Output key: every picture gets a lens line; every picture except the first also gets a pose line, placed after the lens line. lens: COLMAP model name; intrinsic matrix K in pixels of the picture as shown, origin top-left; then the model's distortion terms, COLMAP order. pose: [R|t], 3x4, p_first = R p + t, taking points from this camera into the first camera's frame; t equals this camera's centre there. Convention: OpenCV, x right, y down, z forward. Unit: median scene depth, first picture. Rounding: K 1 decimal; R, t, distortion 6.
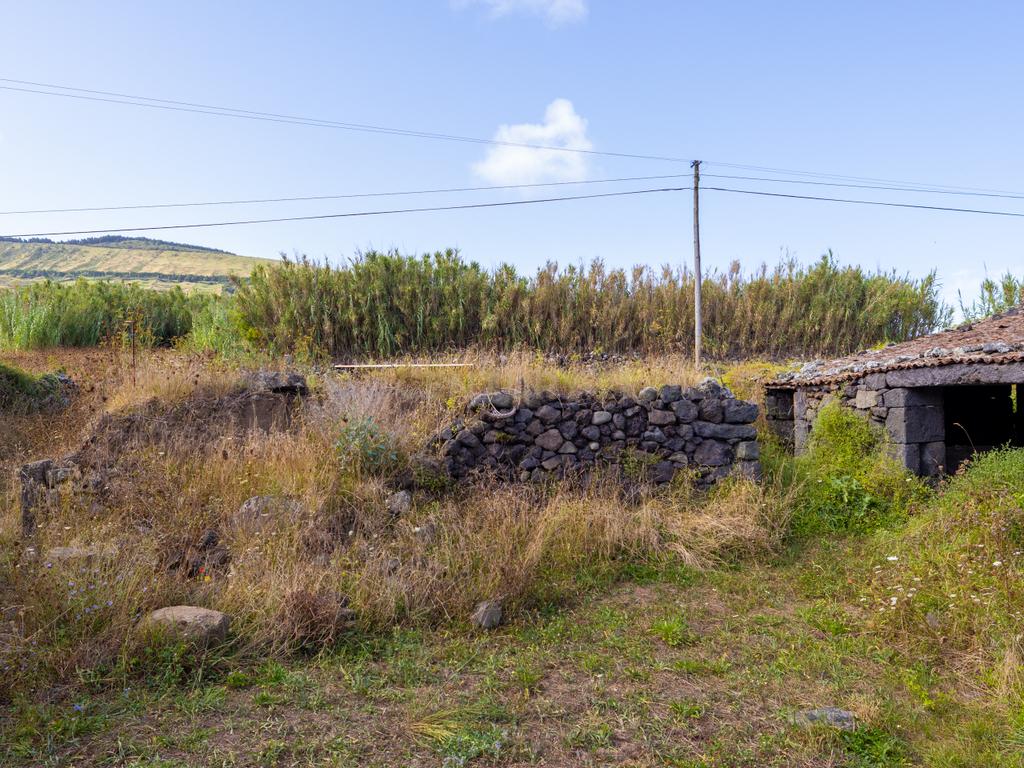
lens RADIAL K [[795.7, 0, 521.2], [0, 795.7, 392.6], [0, 0, 1]] dist [0.004280, 0.001911]
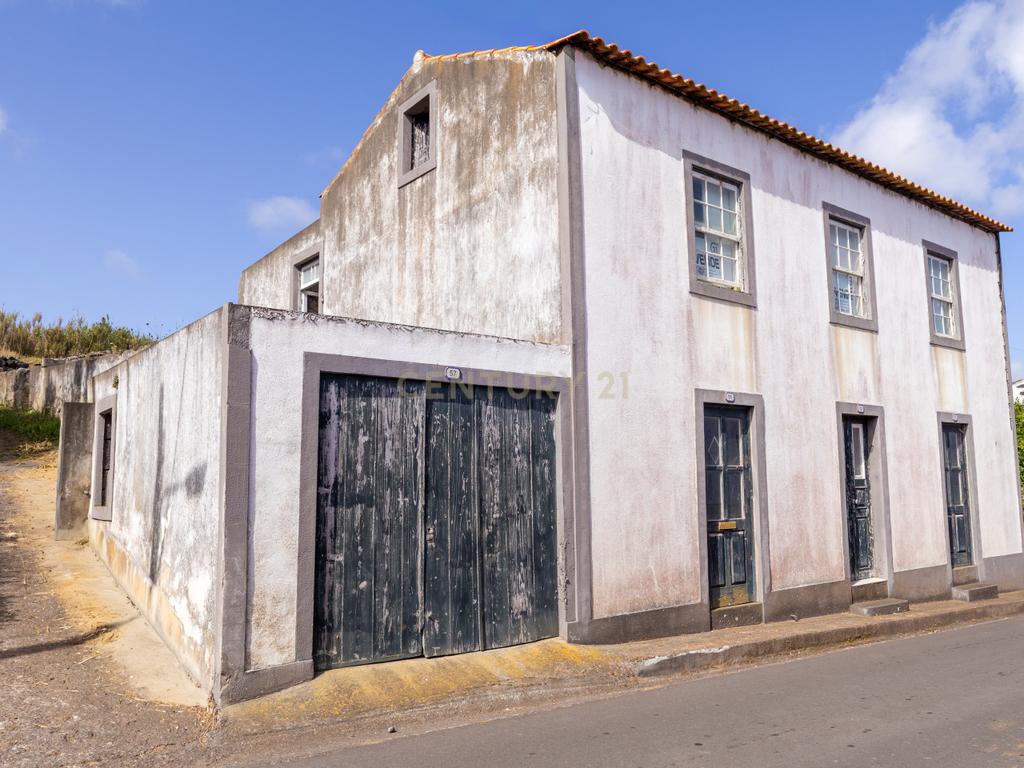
lens RADIAL K [[795.7, 0, 521.2], [0, 795.7, 392.6], [0, 0, 1]] dist [0.004280, 0.001911]
pose [[0.696689, 0.078157, 0.713103, -0.509719], [-0.018347, 0.995663, -0.091202, 0.338784], [-0.717139, 0.050456, 0.695101, -2.259439]]
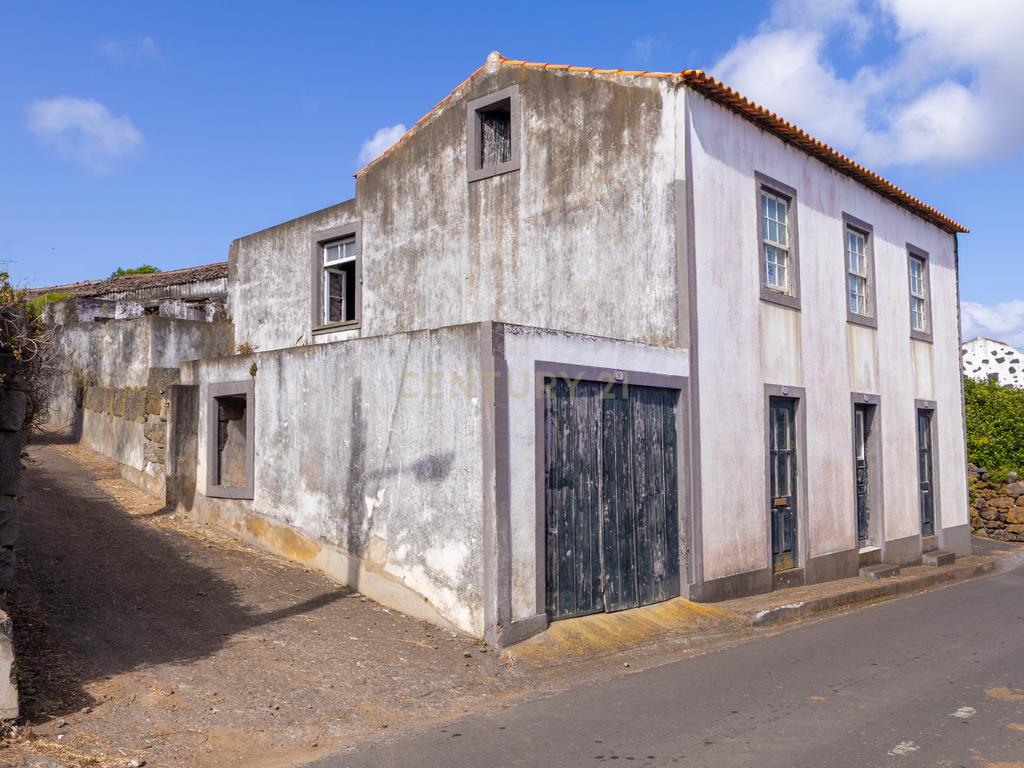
lens RADIAL K [[900.6, 0, 475.1], [0, 900.6, 387.9], [0, 0, 1]] dist [0.007580, 0.004179]
pose [[0.583259, 0.056585, 0.810313, -0.854982], [-0.026268, 0.998363, -0.050809, 0.325220], [-0.811862, 0.008350, 0.583790, -2.165801]]
